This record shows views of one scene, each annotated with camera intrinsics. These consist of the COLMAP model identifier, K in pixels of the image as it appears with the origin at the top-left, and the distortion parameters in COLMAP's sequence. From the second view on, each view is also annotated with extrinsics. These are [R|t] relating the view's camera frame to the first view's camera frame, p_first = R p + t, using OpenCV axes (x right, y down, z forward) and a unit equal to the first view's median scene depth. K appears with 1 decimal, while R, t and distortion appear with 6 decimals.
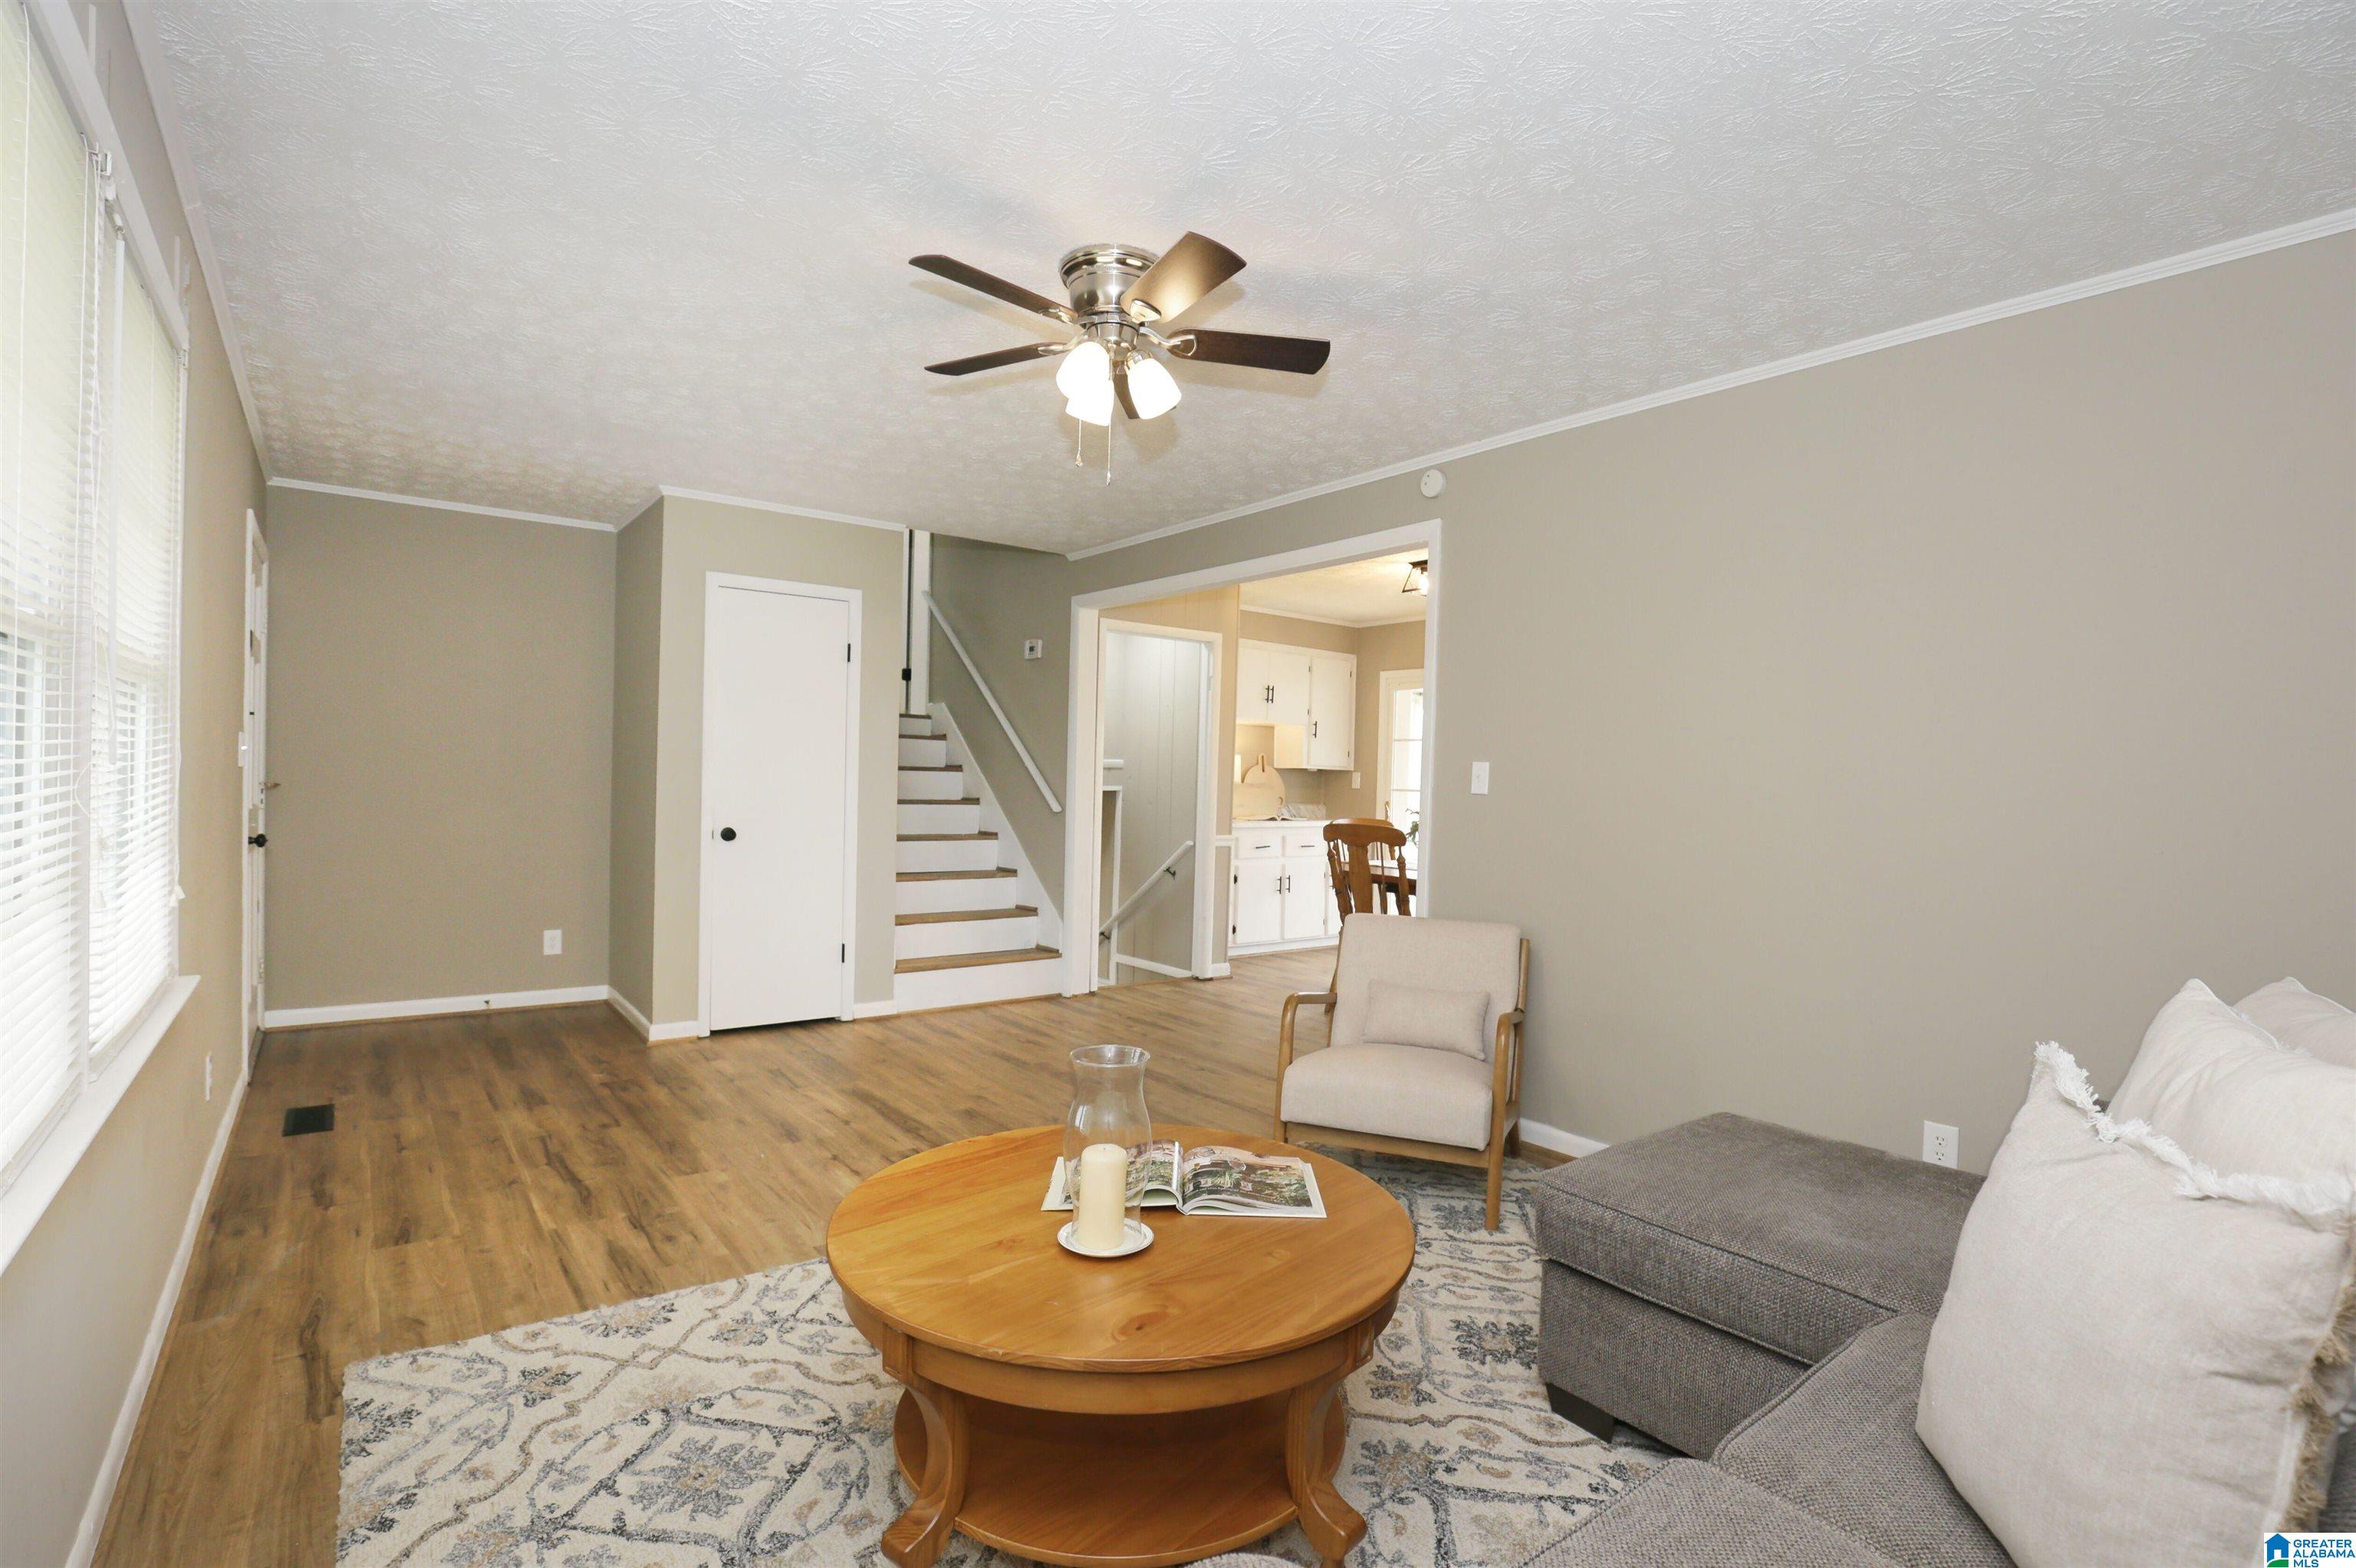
lens RADIAL K [[1106.0, 0, 1129.1], [0, 1106.0, 802.1], [0, 0, 1]] dist [-0.026699, 0.000720]
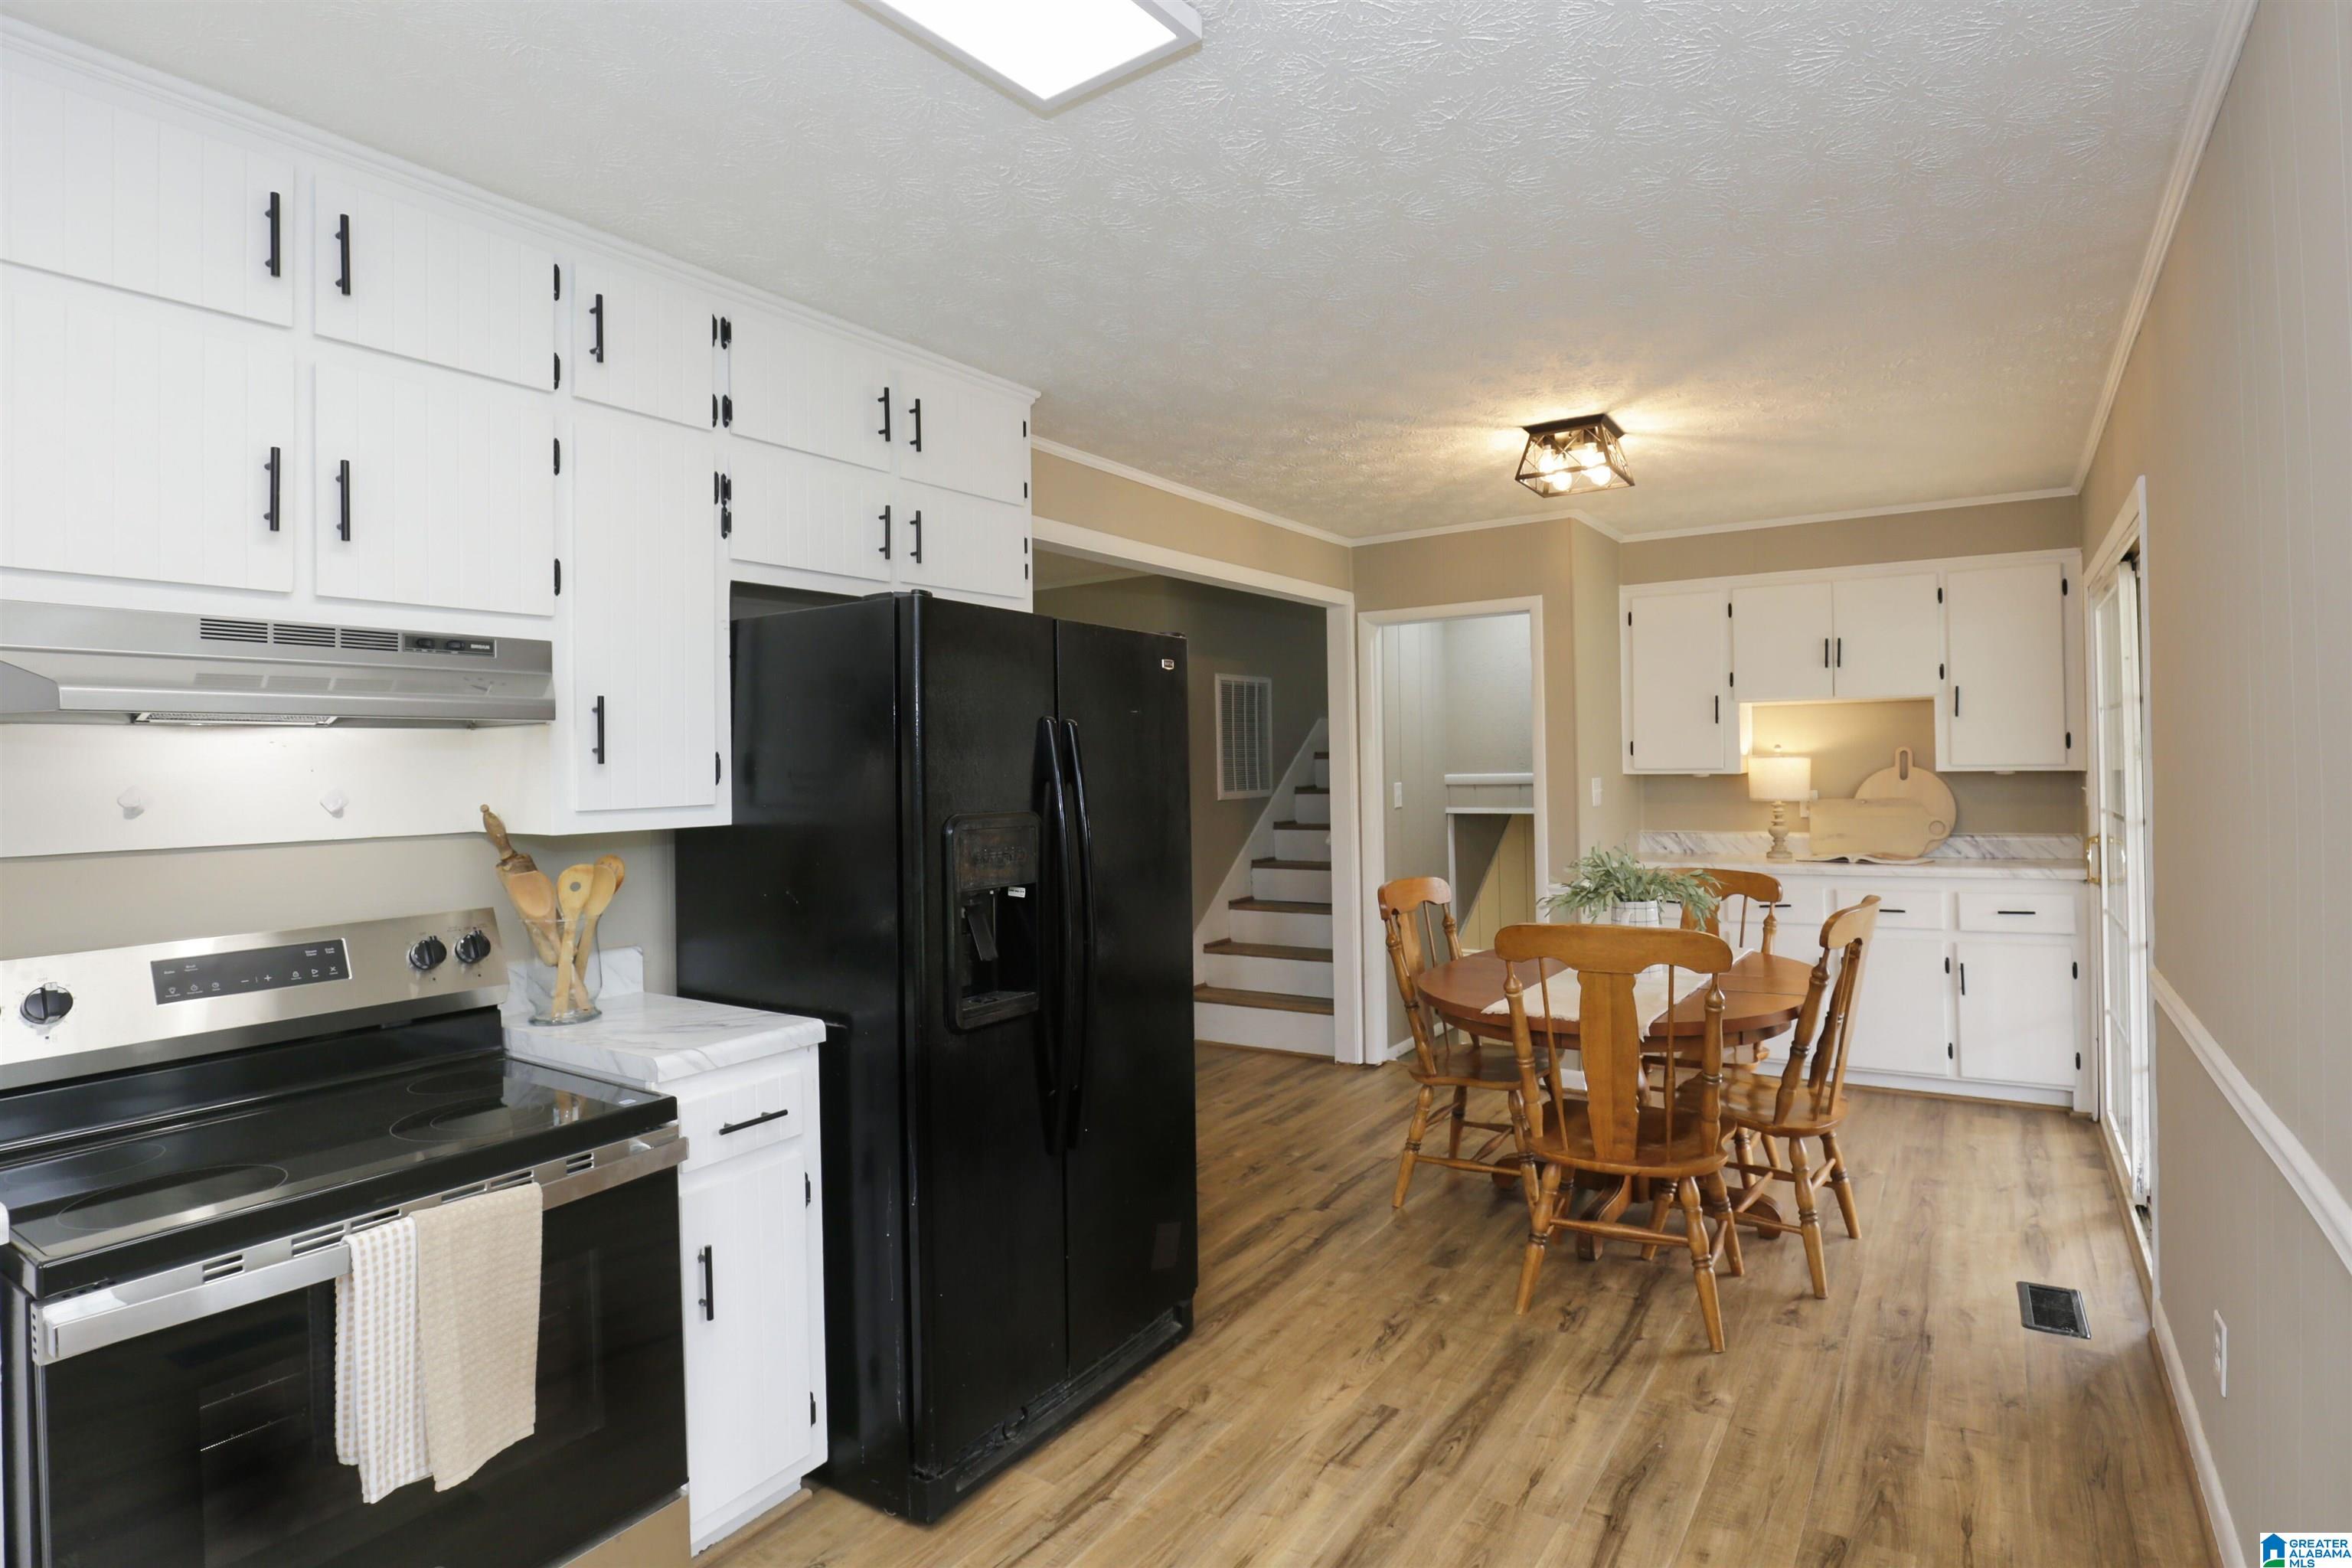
lens RADIAL K [[1185.4, 0, 1231.1], [0, 1185.4, 764.2], [0, 0, 1]] dist [-0.001022, 0.000002]
pose [[0.368060, -0.033001, -0.929216, 2.083776], [0.009804, 0.999452, -0.031612, -0.068414], [0.929750, 0.002525, 0.368182, 1.583476]]
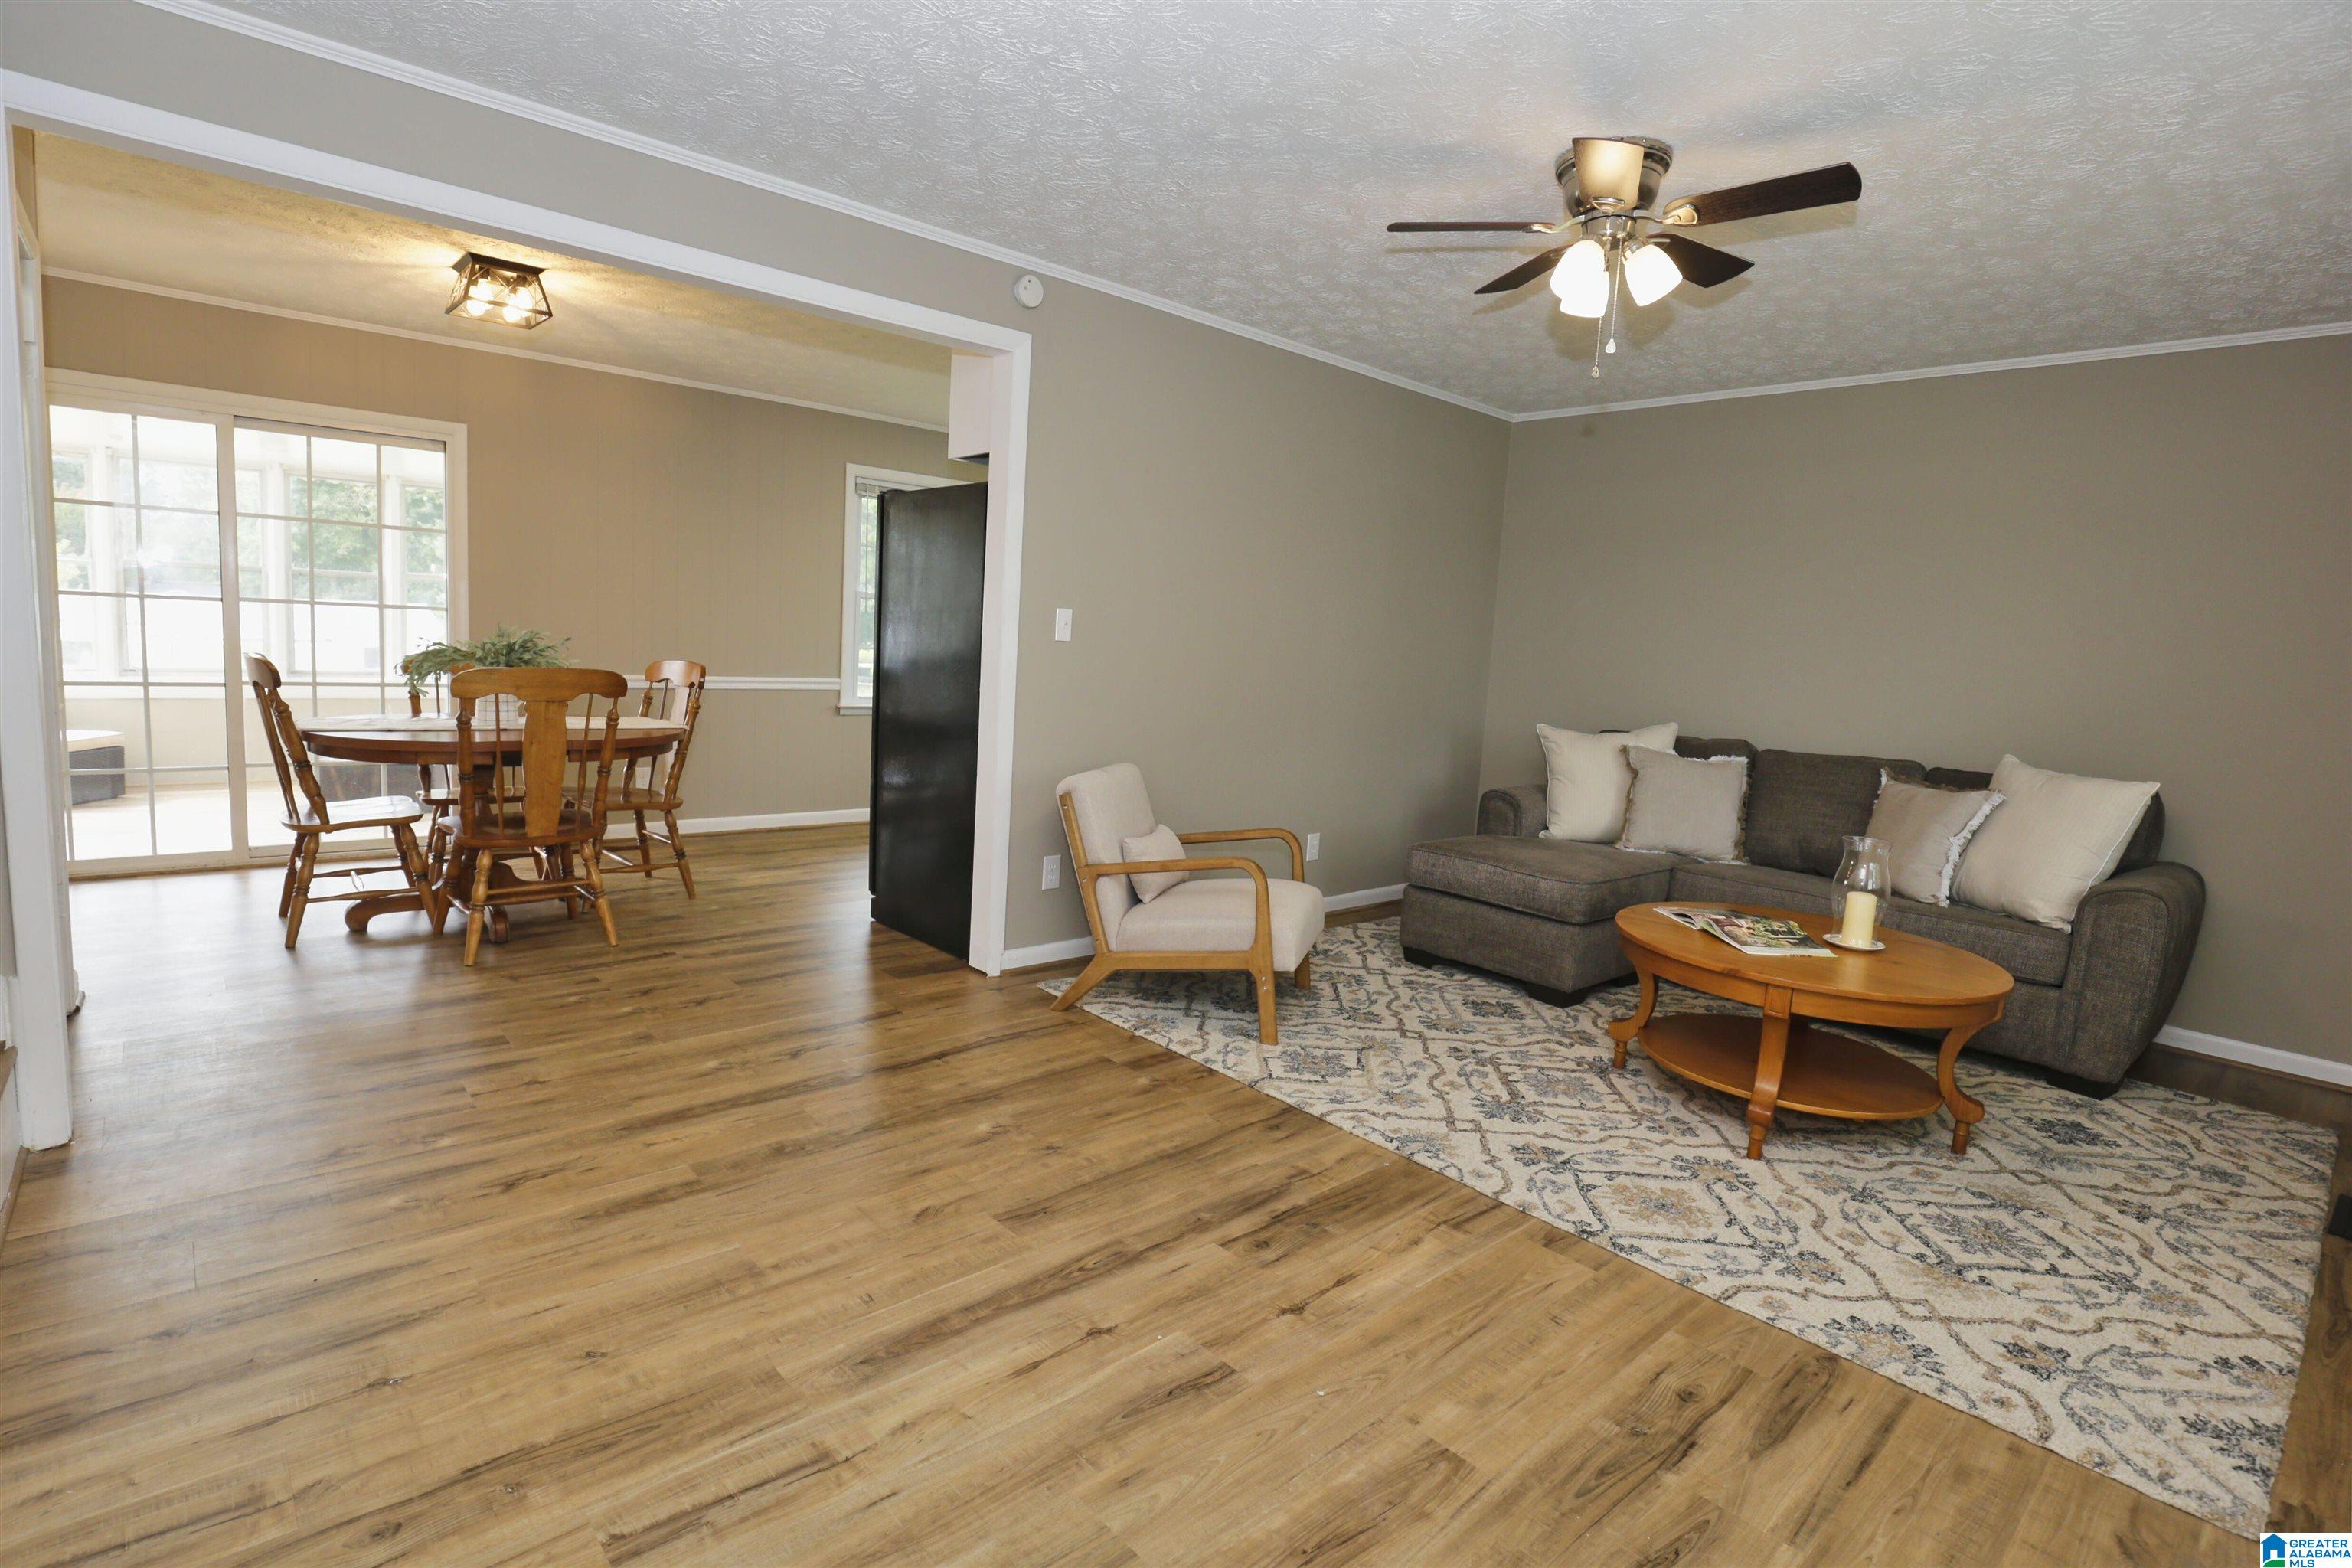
lens RADIAL K [[1128.1, 0, 1164.0], [0, 1128.1, 789.1], [0, 0, 1]] dist [-0.035609, 0.007500]
pose [[-0.104308, -0.158973, 0.981757, -1.240542], [-0.035600, 0.987106, 0.156057, -0.065078], [-0.993908, -0.018672, -0.108622, 1.759941]]
